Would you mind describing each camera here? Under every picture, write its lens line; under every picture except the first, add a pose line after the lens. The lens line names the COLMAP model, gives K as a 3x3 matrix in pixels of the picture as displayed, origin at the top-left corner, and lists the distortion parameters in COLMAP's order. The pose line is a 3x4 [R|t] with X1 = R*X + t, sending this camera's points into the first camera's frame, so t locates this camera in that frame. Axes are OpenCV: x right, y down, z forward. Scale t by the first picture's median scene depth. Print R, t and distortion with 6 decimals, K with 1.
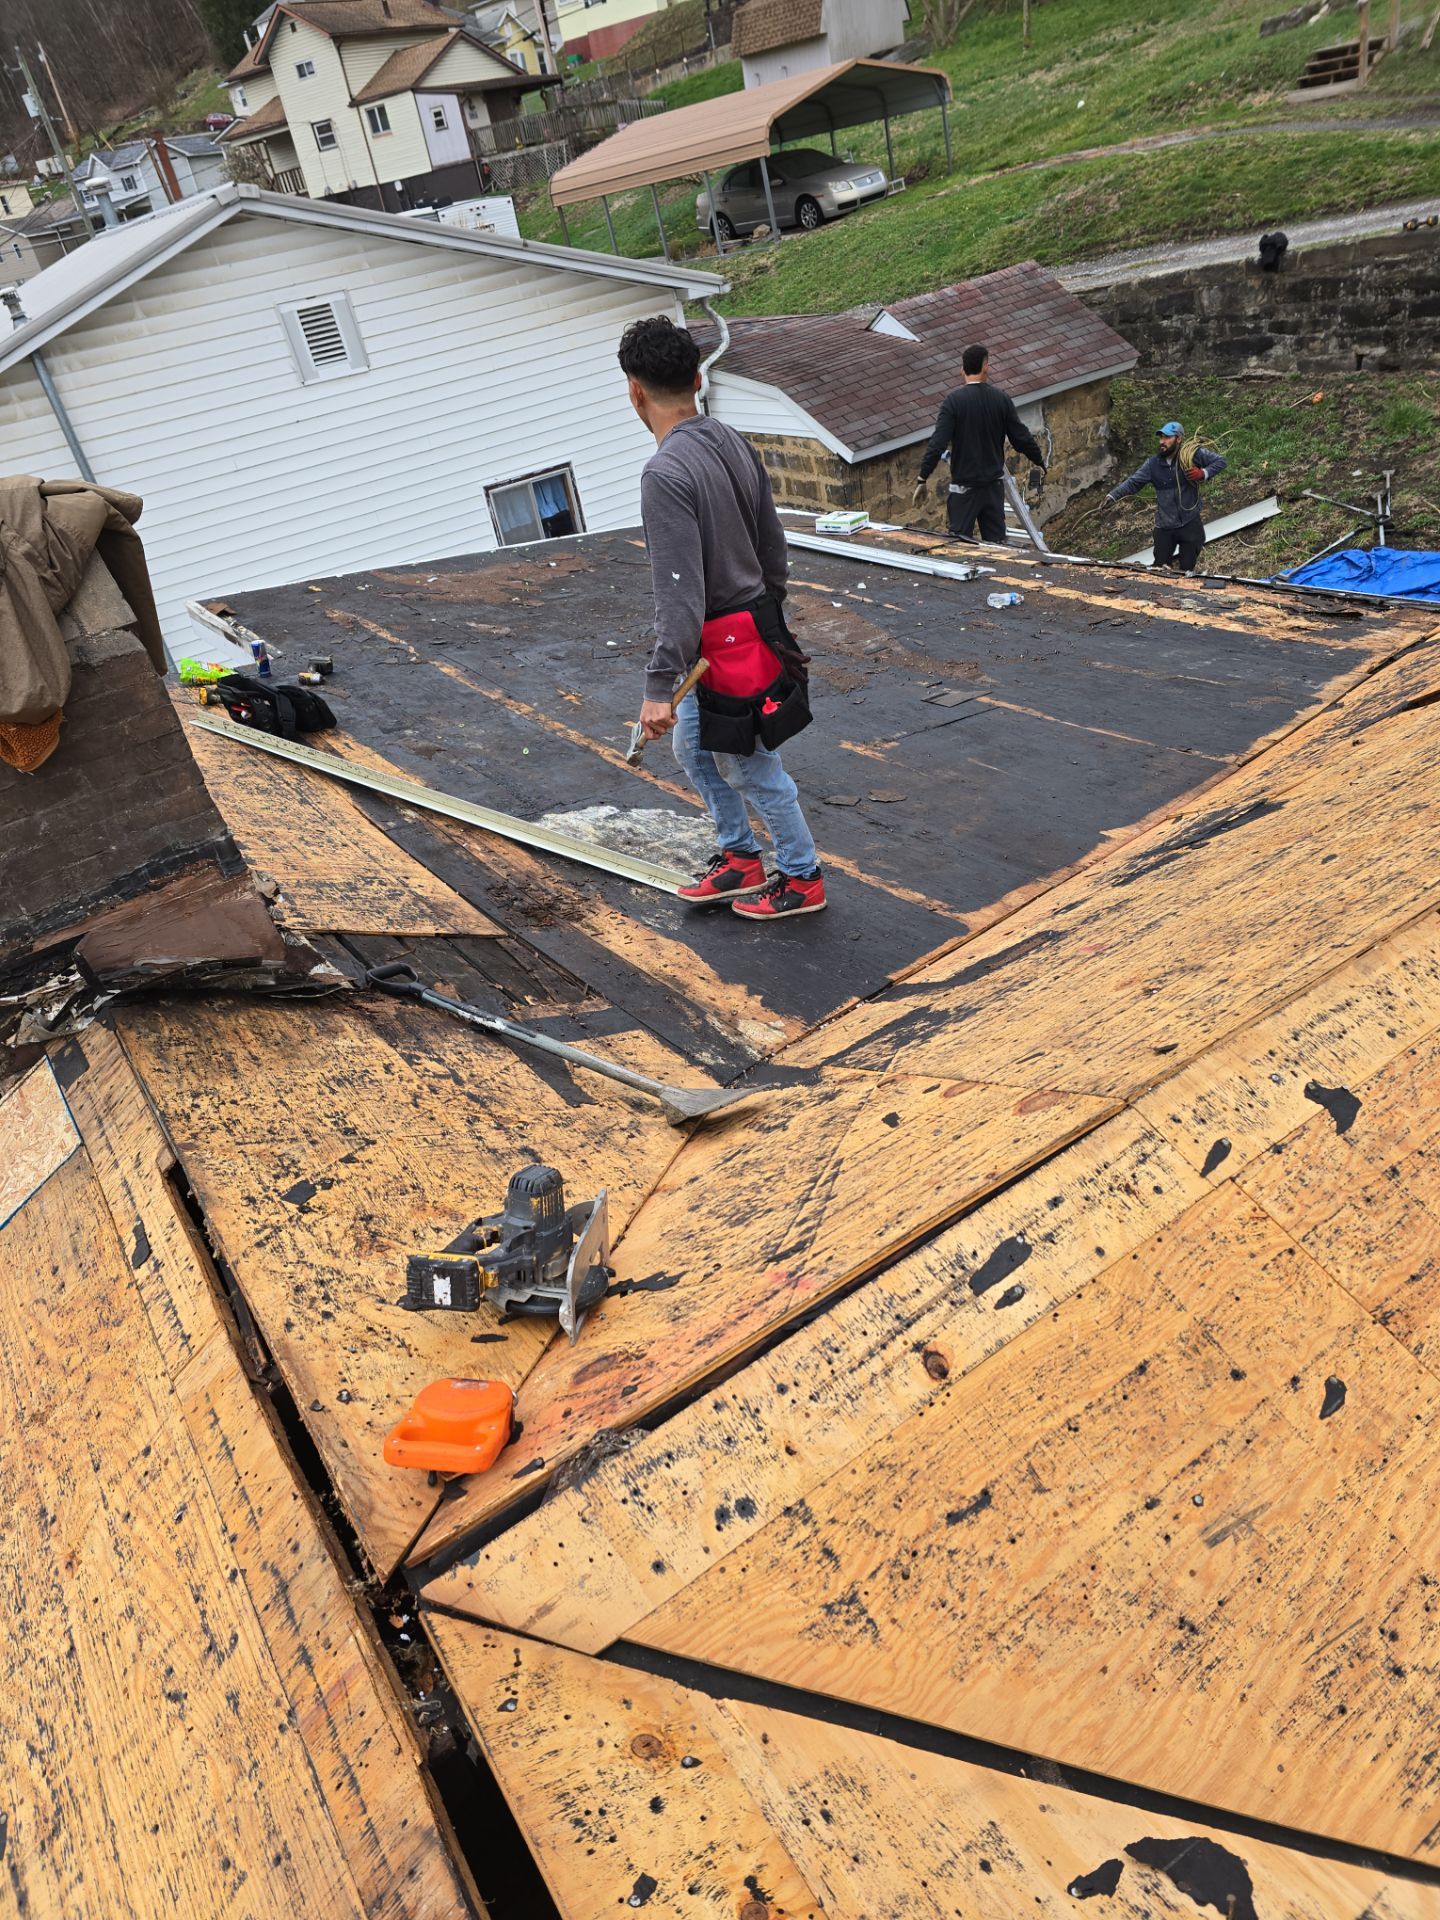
lens RADIAL K [[1286.2, 0, 727.8], [0, 1286.2, 956.0], [0, 0, 1]] dist [0.078885, -0.065944]
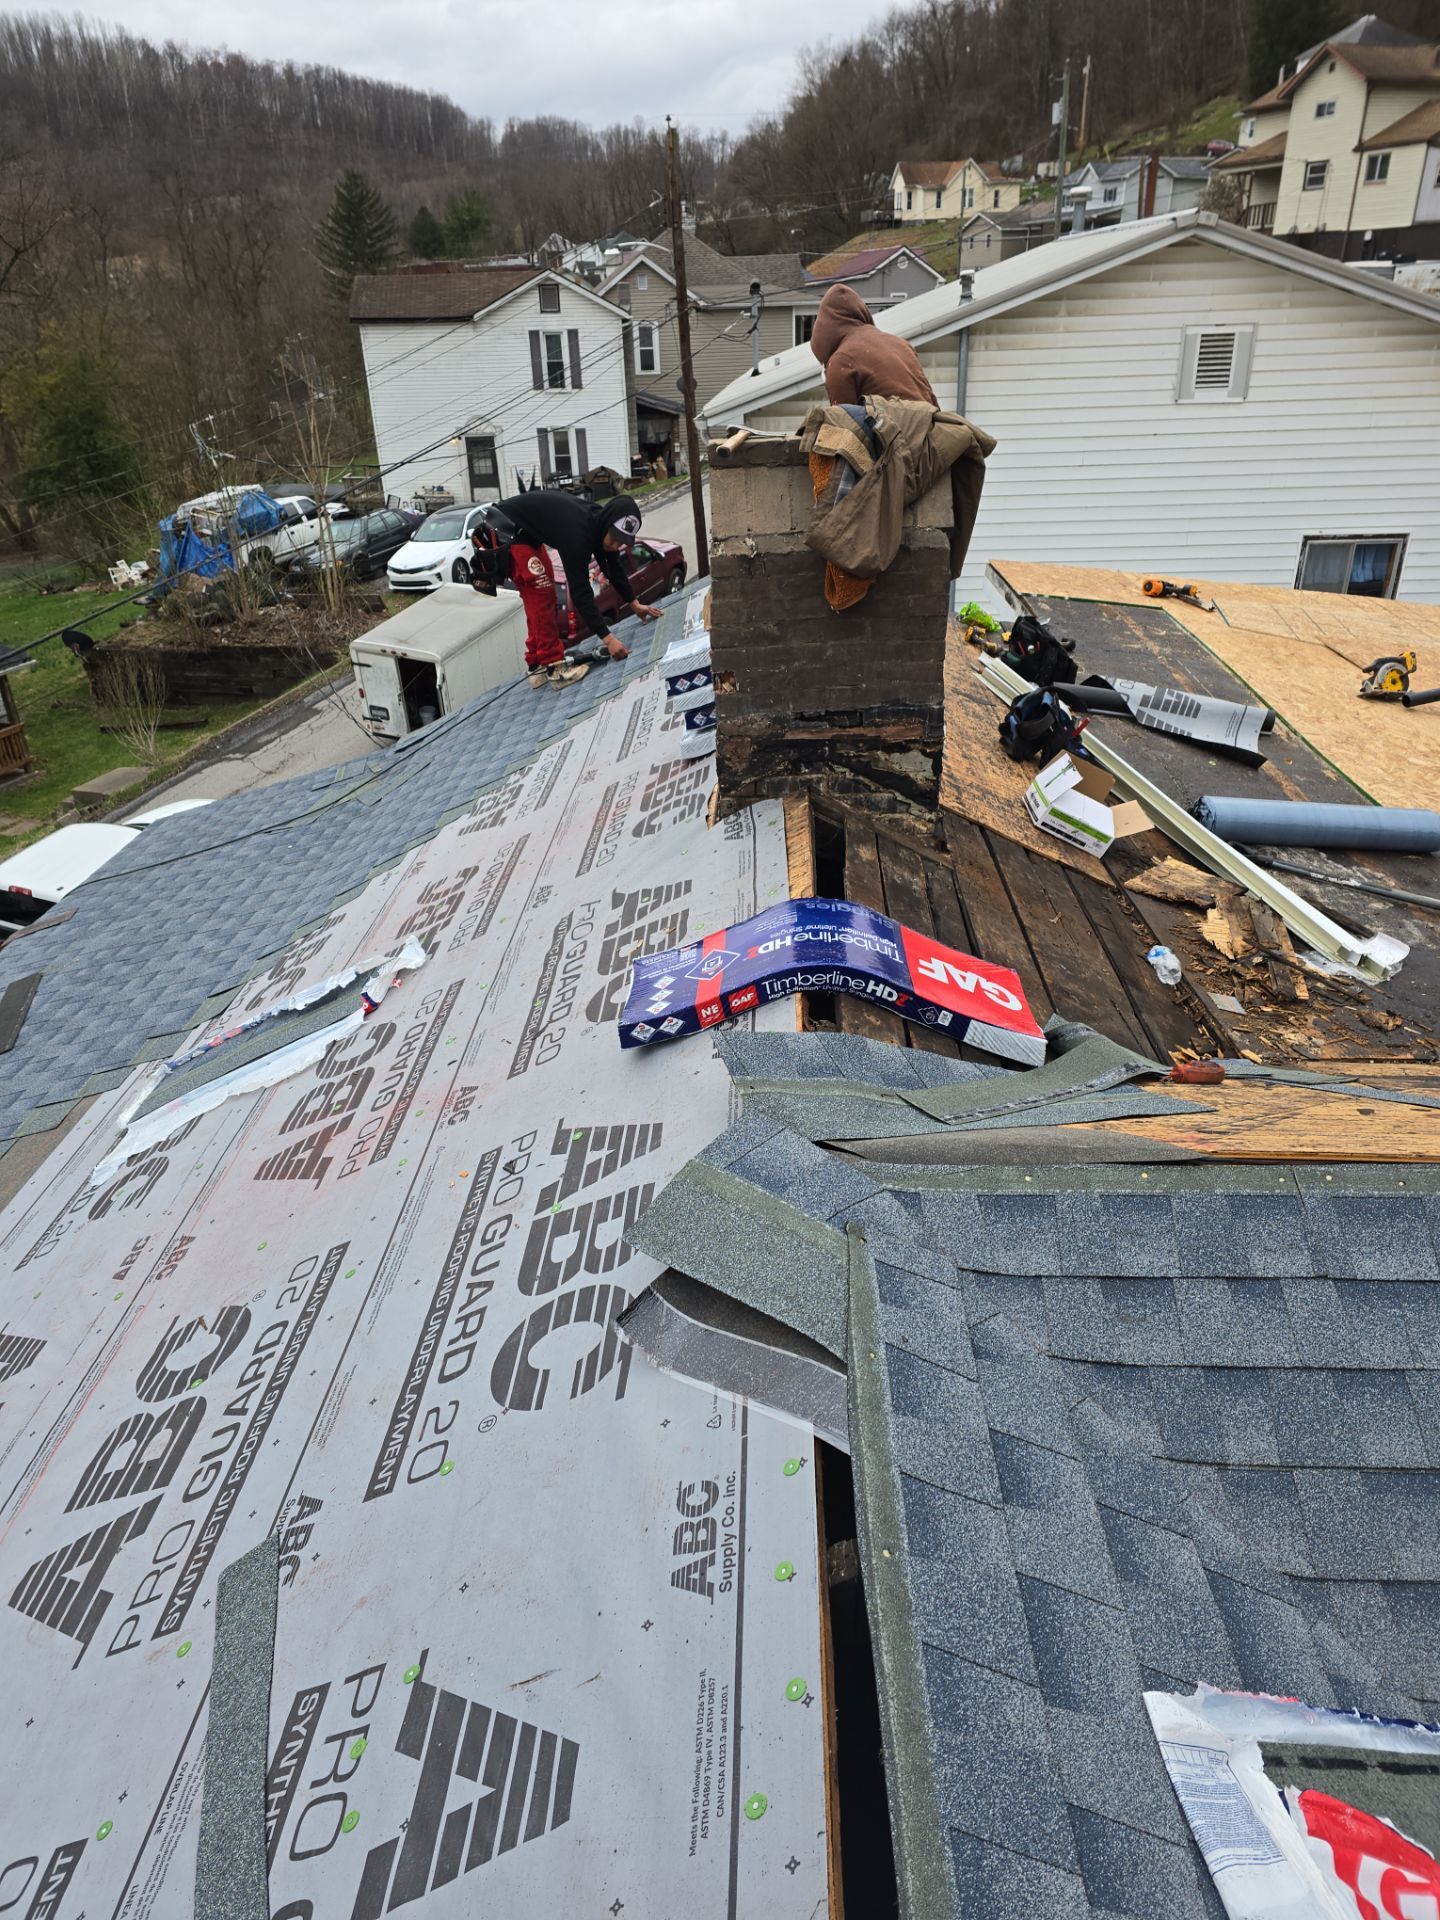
lens RADIAL K [[1278.3, 0, 729.1], [0, 1278.3, 955.9], [0, 0, 1]] dist [0.076607, -0.061364]
pose [[0.804792, 0.402024, -0.436677, 0.116481], [-0.407322, 0.909193, 0.086352, 0.127760], [0.431739, 0.108373, 0.895465, -0.232696]]
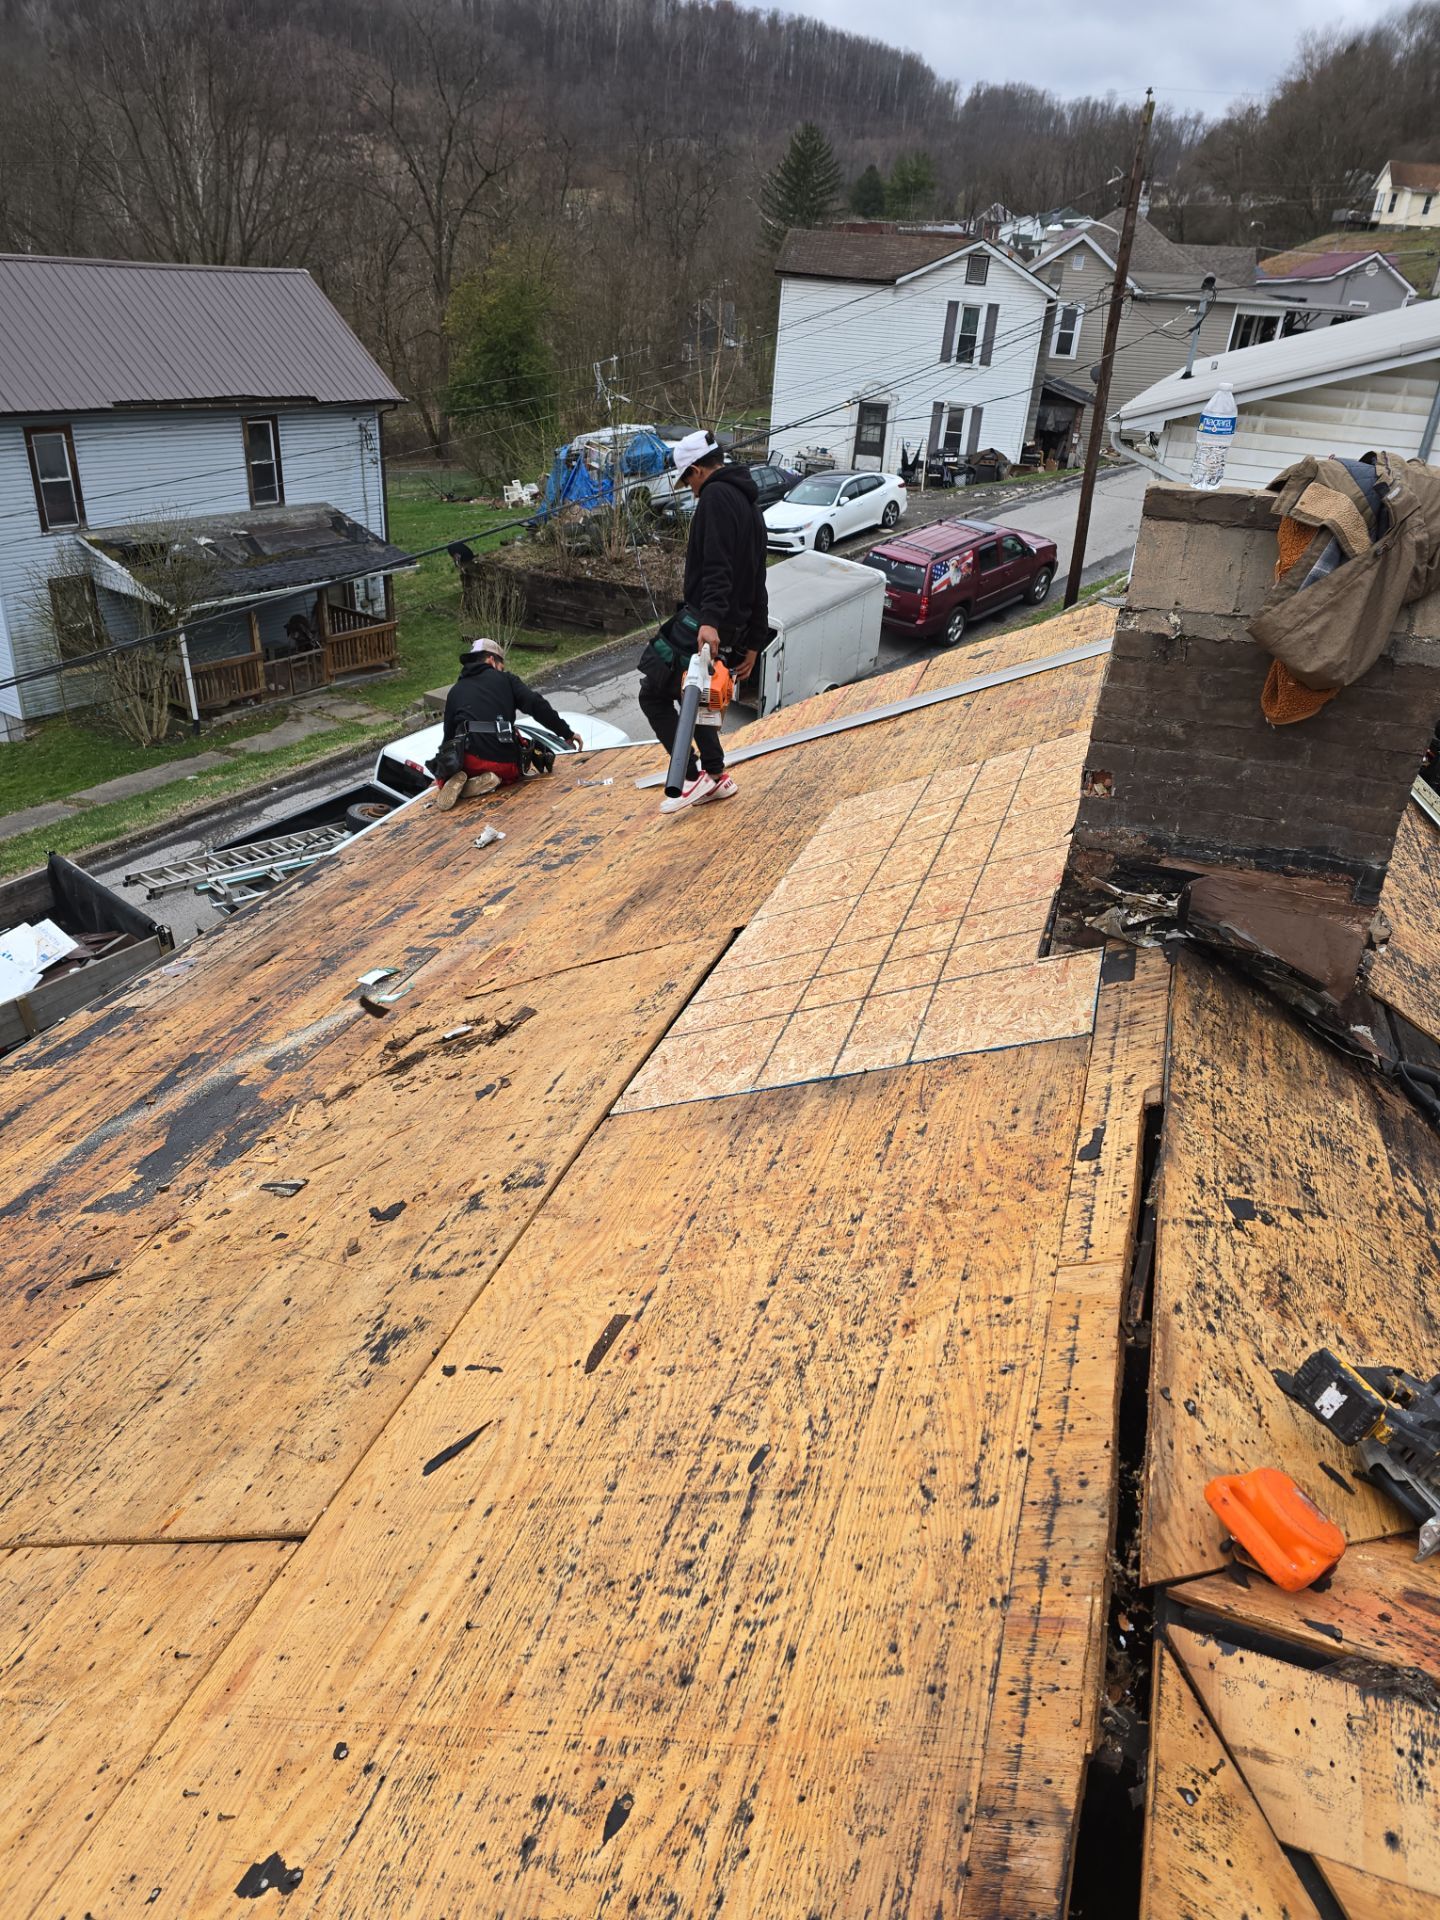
lens RADIAL K [[1286.2, 0, 727.8], [0, 1286.2, 956.0], [0, 0, 1]] dist [0.078885, -0.065944]
pose [[0.589657, 0.563846, -0.578258, -0.088910], [-0.563892, 0.799989, 0.205044, 0.043226], [0.578213, 0.205169, 0.789668, -0.042205]]
